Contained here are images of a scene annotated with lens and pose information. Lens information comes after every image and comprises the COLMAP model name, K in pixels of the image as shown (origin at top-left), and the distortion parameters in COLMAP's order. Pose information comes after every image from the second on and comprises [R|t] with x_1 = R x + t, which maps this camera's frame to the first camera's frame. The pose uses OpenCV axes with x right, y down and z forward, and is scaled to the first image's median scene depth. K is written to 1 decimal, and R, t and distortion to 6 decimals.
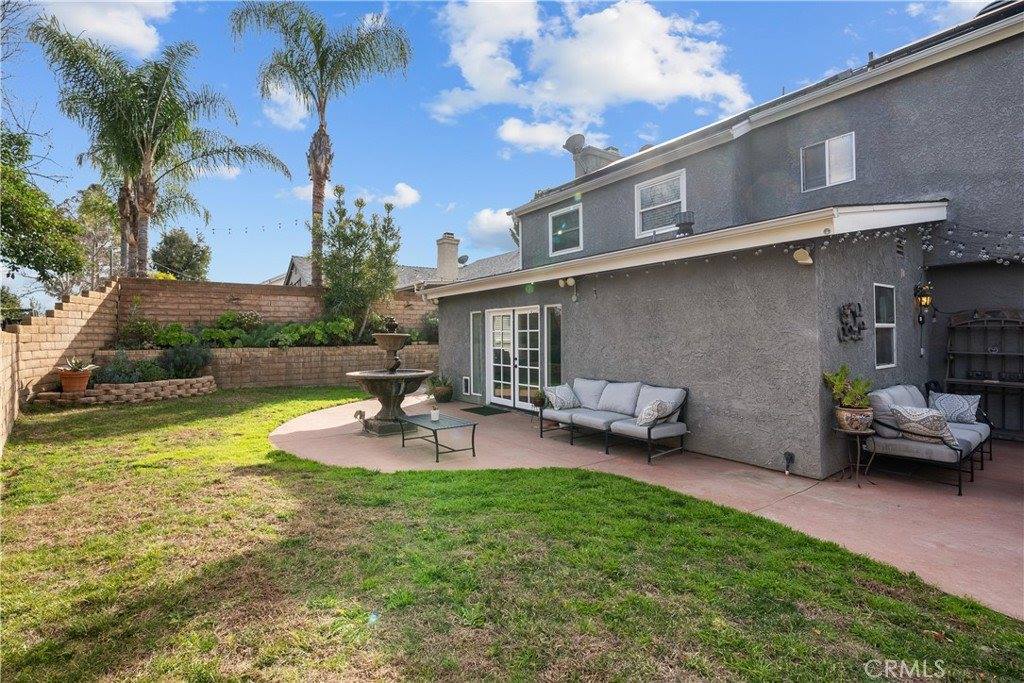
lens RADIAL K [[458.1, 0, 512.9], [0, 458.1, 333.3], [0, 0, 1]] dist [-0.000047, -0.000527]
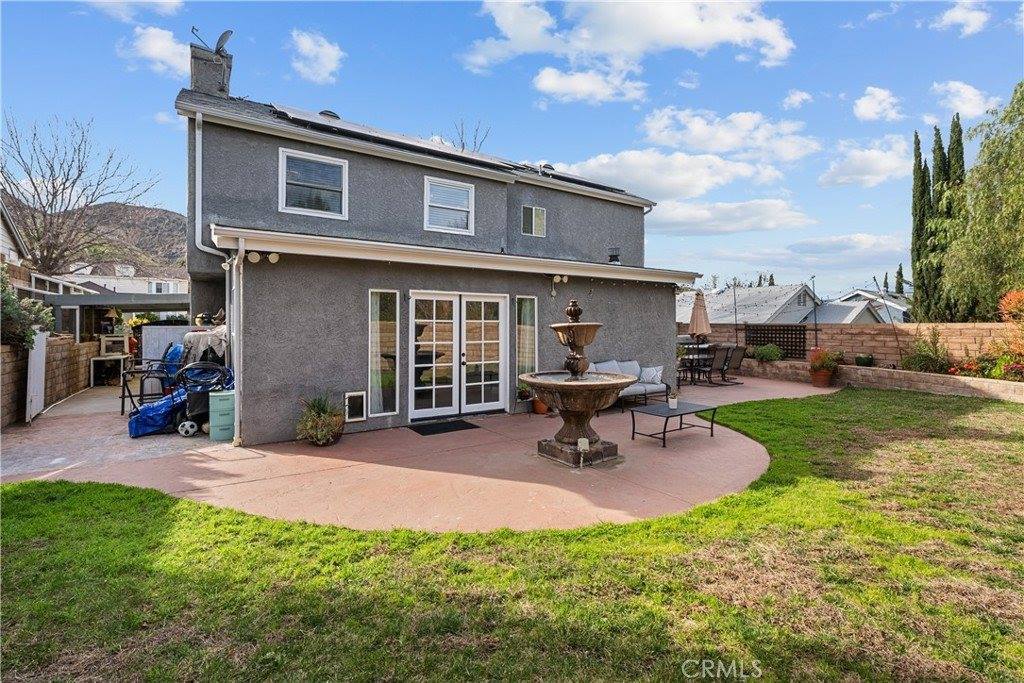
lens RADIAL K [[458.1, 0, 512.9], [0, 458.1, 333.3], [0, 0, 1]] dist [-0.000047, -0.000527]
pose [[0.047806, -0.003768, 0.998850, -1.315867], [-0.006425, 0.999971, 0.004079, 0.021365], [-0.998836, -0.006613, 0.047780, 1.403410]]
